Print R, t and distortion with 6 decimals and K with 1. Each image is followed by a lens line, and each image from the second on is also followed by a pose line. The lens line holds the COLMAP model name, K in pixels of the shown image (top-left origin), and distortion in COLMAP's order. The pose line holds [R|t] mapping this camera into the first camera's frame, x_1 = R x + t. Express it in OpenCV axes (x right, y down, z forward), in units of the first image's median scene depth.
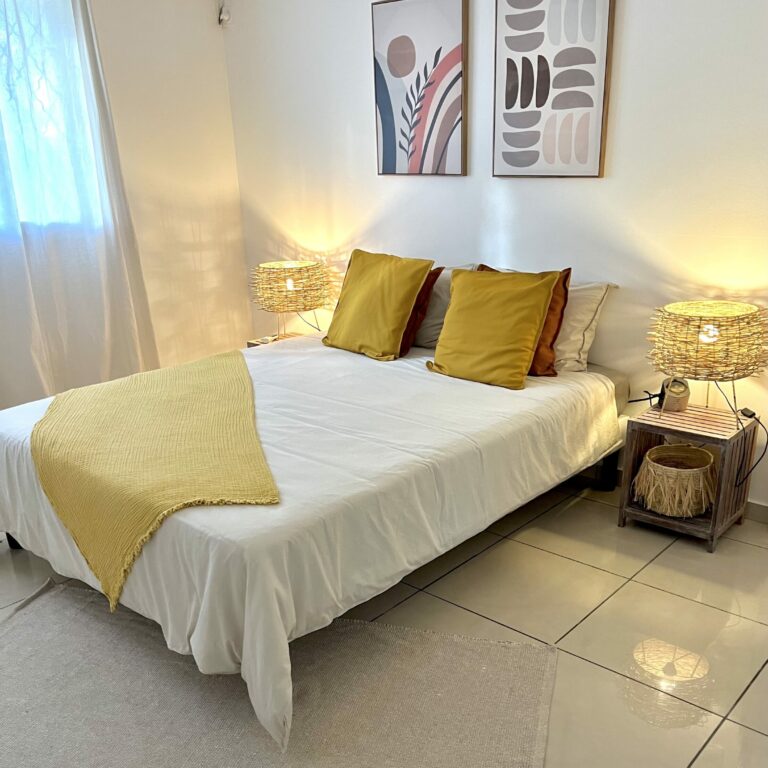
lens RADIAL K [[821.9, 0, 387.8], [0, 821.9, 473.2], [0, 0, 1]] dist [0.036121, -0.006946]
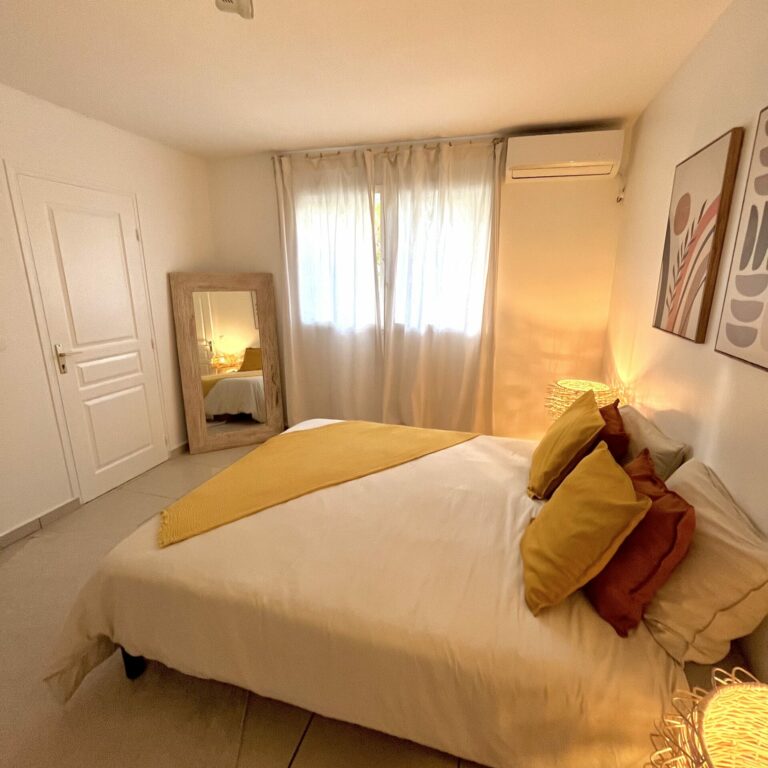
lens RADIAL K [[415.2, 0, 386.8], [0, 415.2, 379.1], [0, 0, 1]] dist [-0.000269, -0.000008]
pose [[0.424525, 0.249466, -0.870370, 0.361559], [-0.354630, 0.930303, 0.093672, -0.275420], [0.833076, 0.268894, 0.483405, 0.591070]]
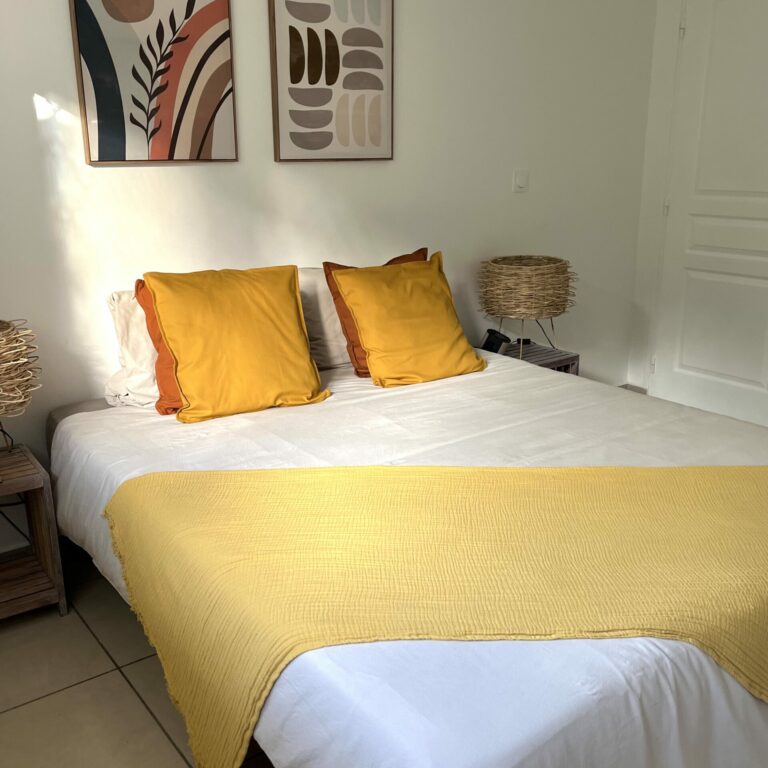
lens RADIAL K [[849.8, 0, 403.5], [0, 849.8, 385.3], [0, 0, 1]] dist [0.032588, 0.011628]
pose [[0.184287, -0.251879, 0.950050, -0.753659], [0.363872, 0.915409, 0.172112, -0.269373], [-0.913036, 0.313979, 0.260350, 0.775302]]
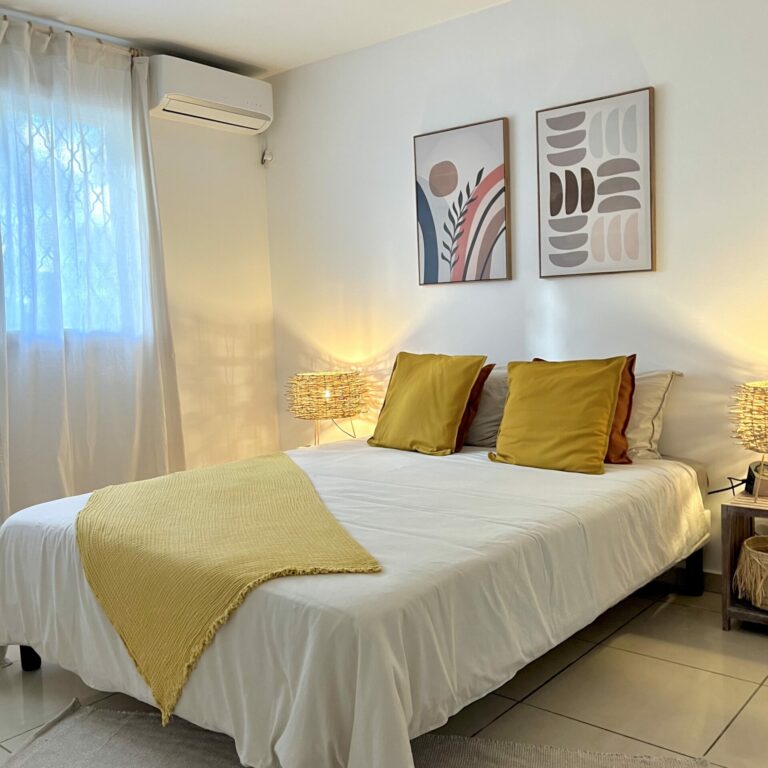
lens RADIAL K [[827.7, 0, 382.9], [0, 827.7, 373.2], [0, 0, 1]] dist [0.076034, -0.115348]
pose [[0.999578, -0.009391, 0.027496, -0.101512], [0.017524, 0.949692, -0.312696, 0.074158], [-0.023177, 0.313046, 0.949455, 0.070448]]
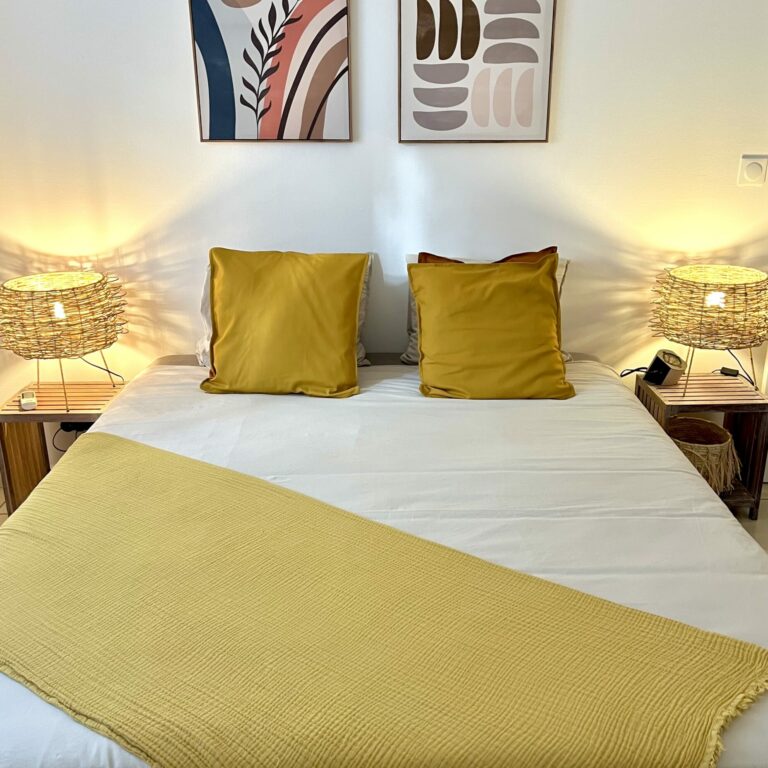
lens RADIAL K [[862.7, 0, 408.8], [0, 862.7, 386.7], [0, 0, 1]] dist [0.027080, 0.002342]
pose [[0.721660, -0.203447, 0.661677, -0.484270], [0.242534, 0.969561, 0.033592, -0.167227], [-0.648370, 0.136237, 0.749036, 0.430893]]
